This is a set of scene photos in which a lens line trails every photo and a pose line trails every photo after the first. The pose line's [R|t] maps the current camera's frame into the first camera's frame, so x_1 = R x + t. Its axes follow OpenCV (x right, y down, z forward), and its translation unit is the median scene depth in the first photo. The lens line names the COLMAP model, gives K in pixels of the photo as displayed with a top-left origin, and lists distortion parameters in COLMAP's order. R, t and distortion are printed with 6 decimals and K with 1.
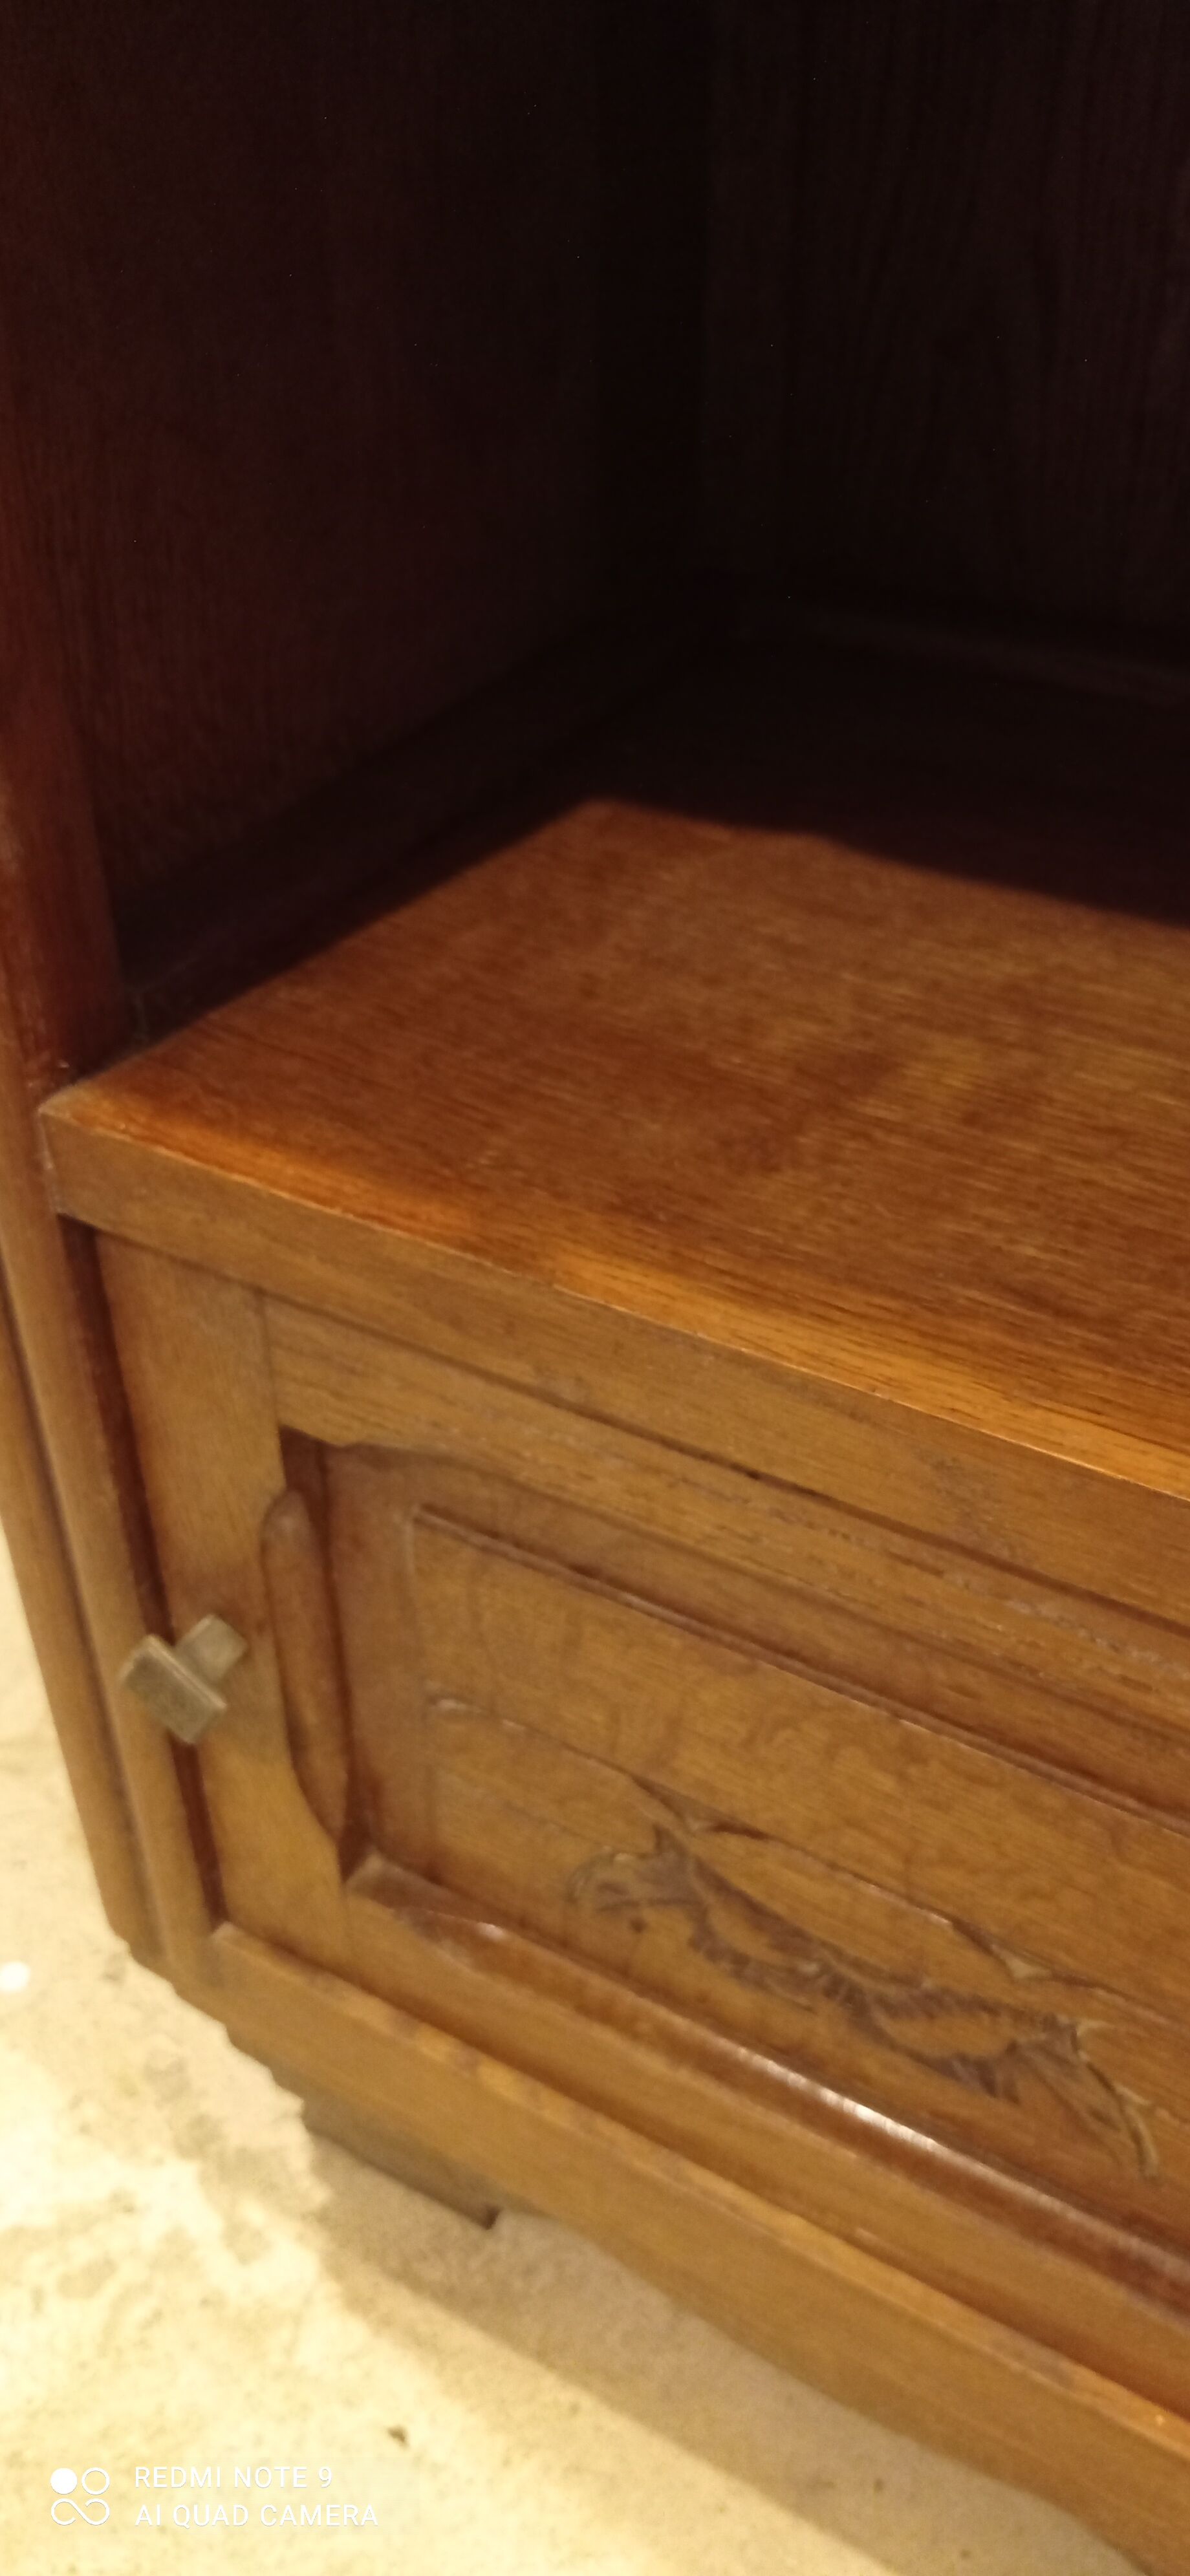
lens RADIAL K [[1956.9, 0, 595.0], [0, 1956.9, 1288.0], [0, 0, 1]] dist [-0.003199, -0.001261]
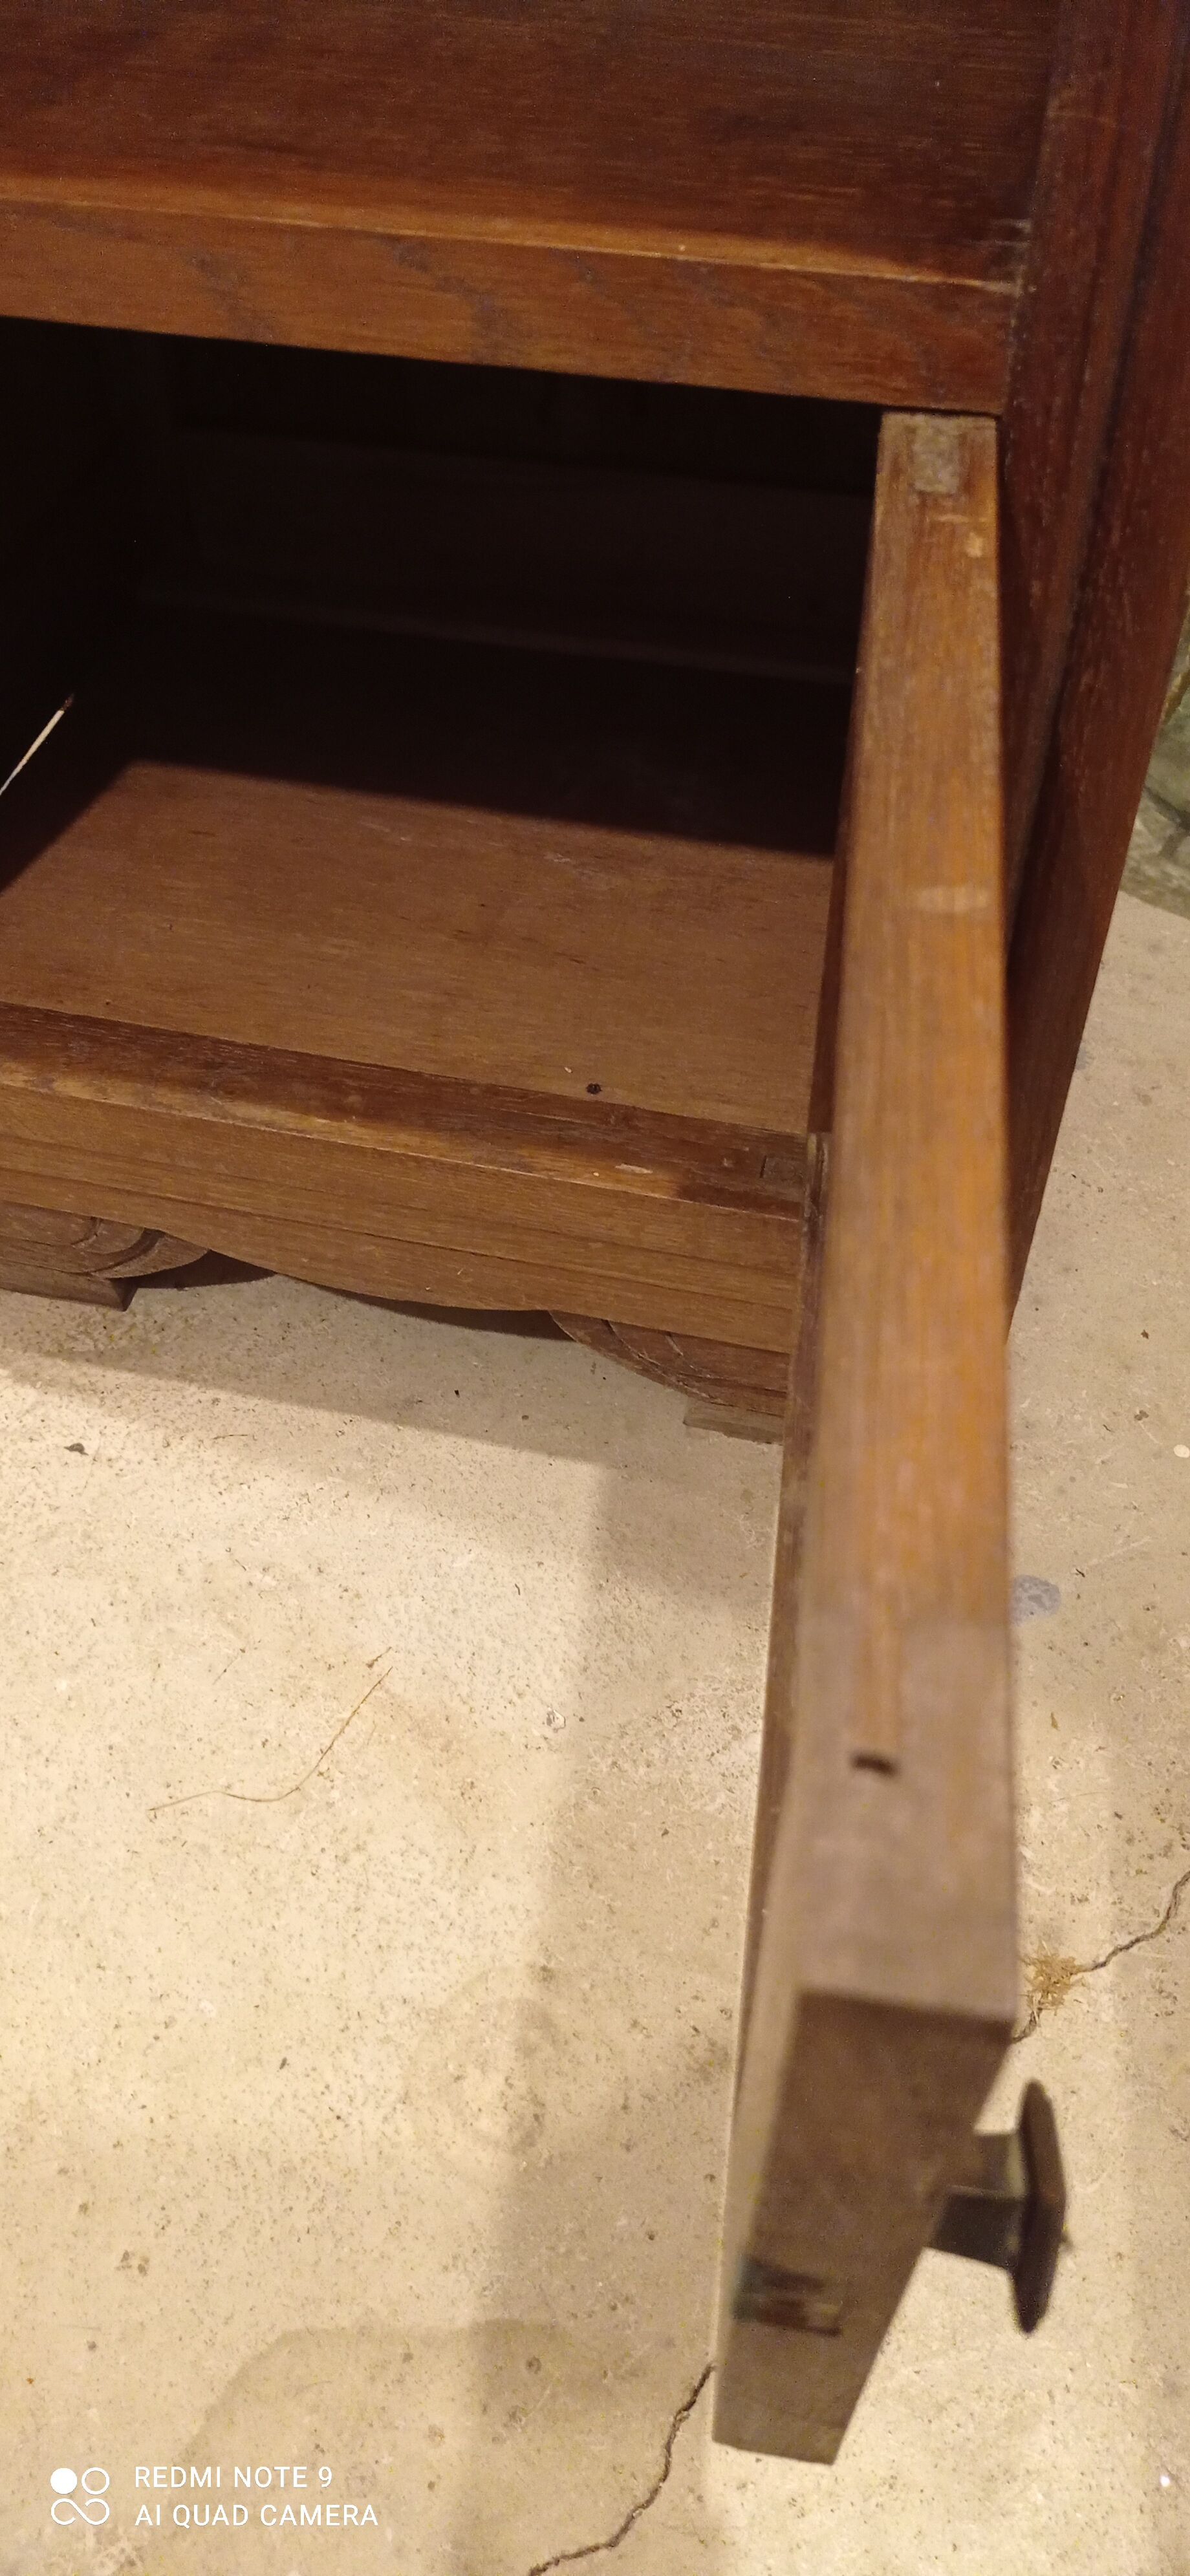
lens RADIAL K [[1956.9, 0, 595.0], [0, 1956.9, 1288.0], [0, 0, 1]] dist [-0.003199, -0.001261]
pose [[0.965714, -0.207315, 0.156257, 0.044446], [0.167922, 0.957860, 0.233039, 0.259087], [-0.197985, -0.198810, 0.959832, -0.235773]]
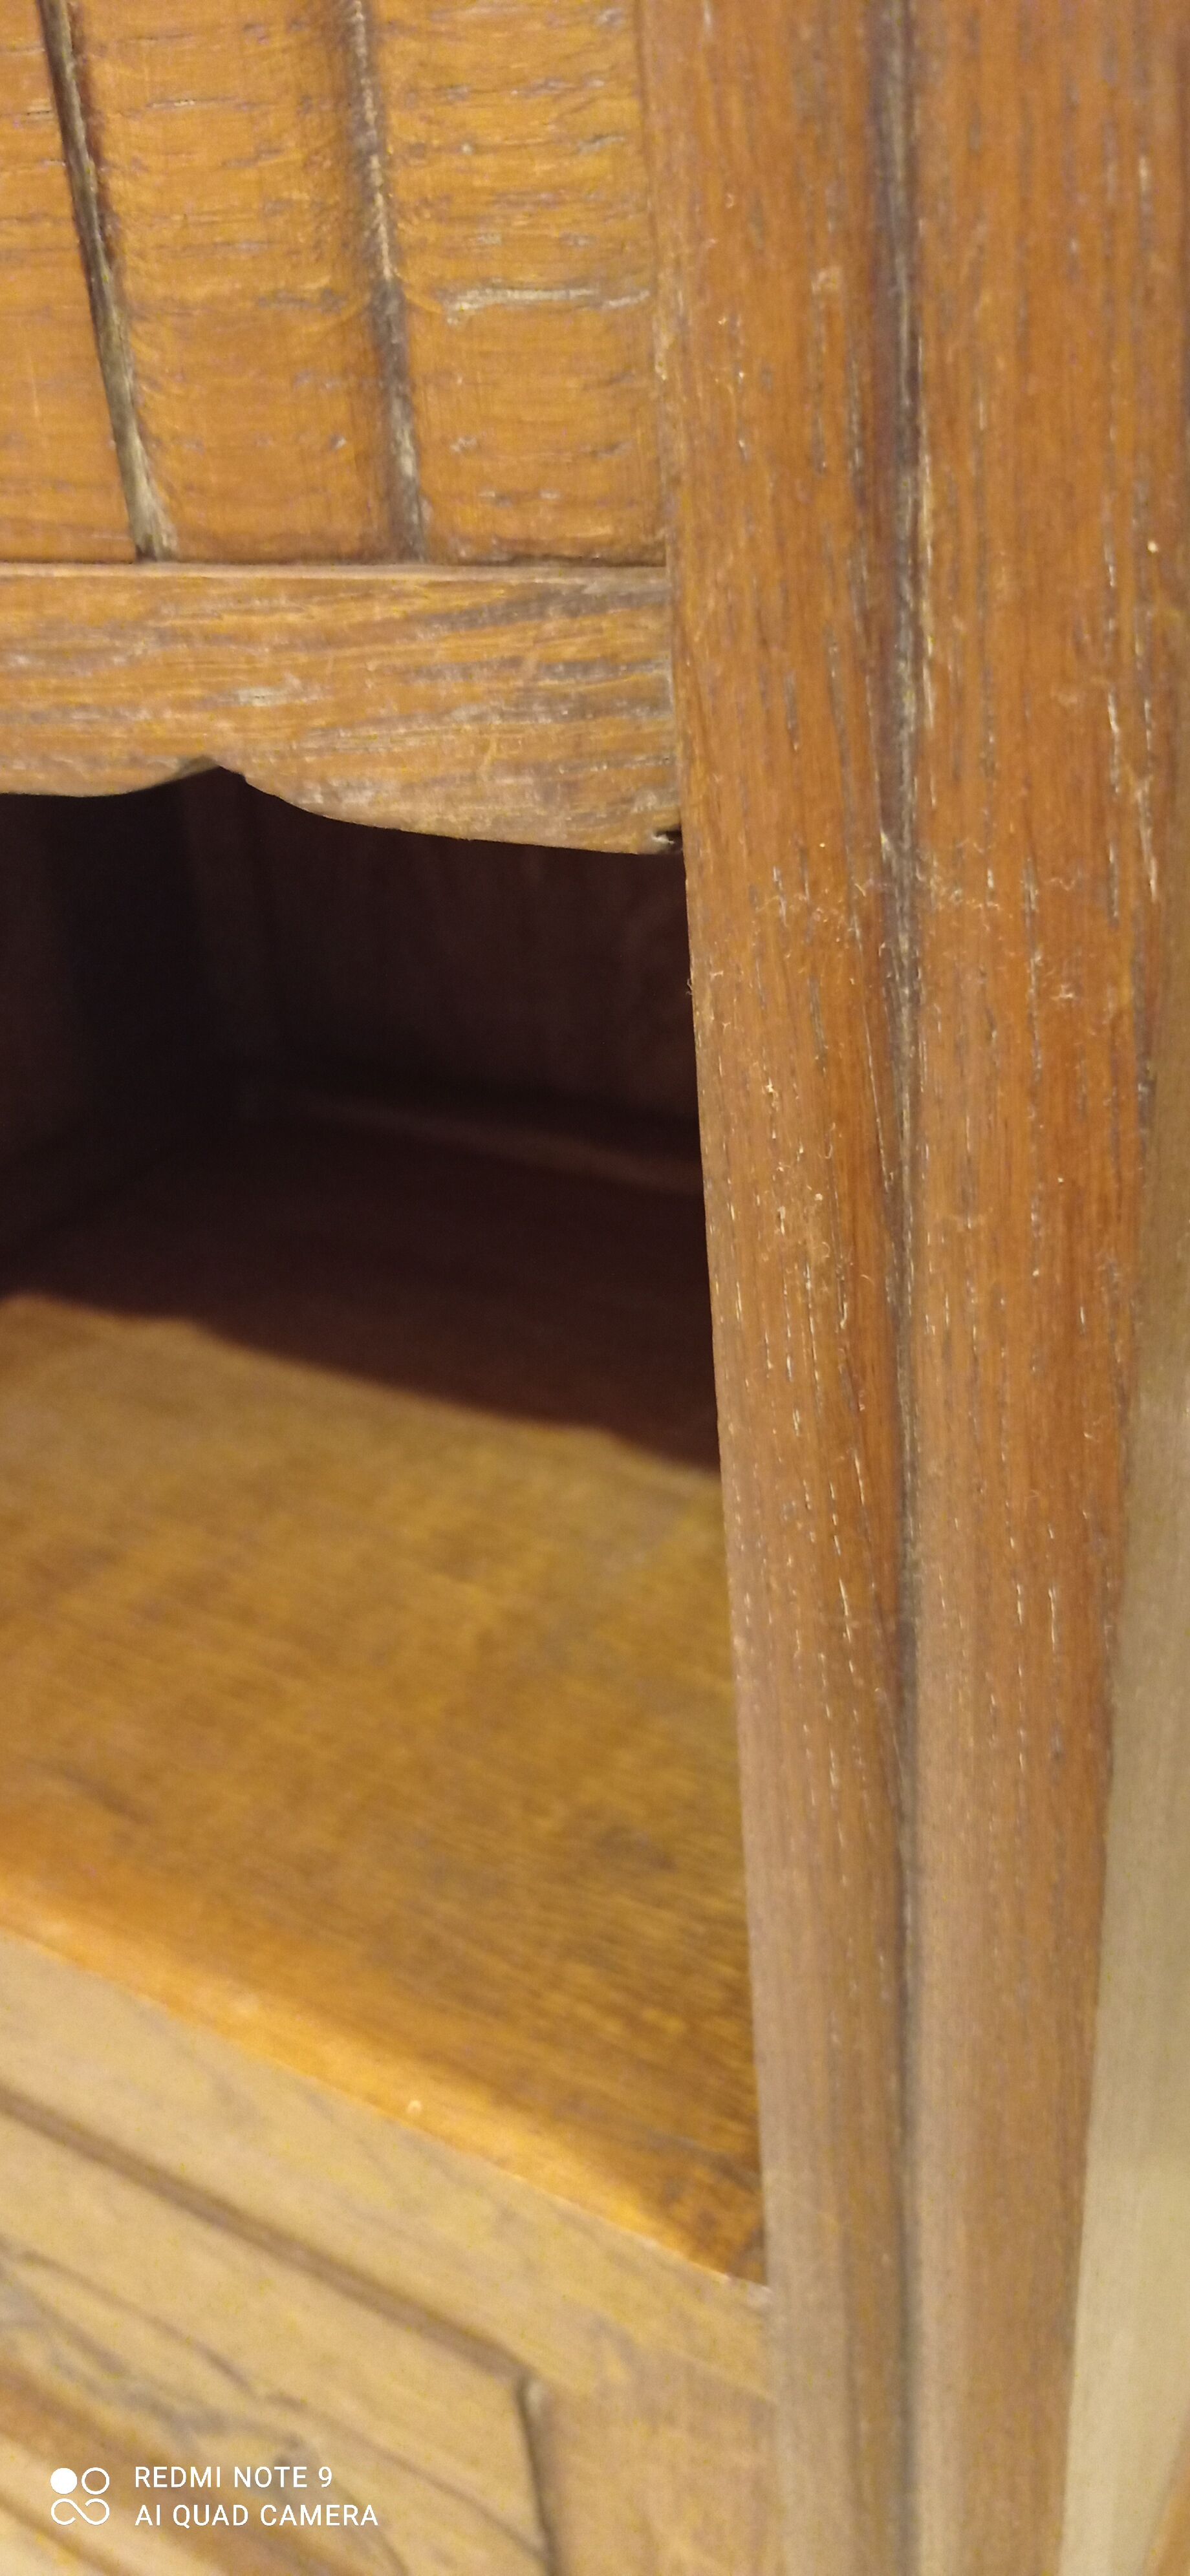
lens RADIAL K [[1956.9, 0, 595.0], [0, 1956.9, 1288.0], [0, 0, 1]] dist [-0.003199, -0.001261]
pose [[0.996048, -0.057653, -0.067559, 0.347812], [0.047726, 0.988956, -0.140314, -0.064339], [0.074902, 0.136535, 0.987800, -0.093744]]
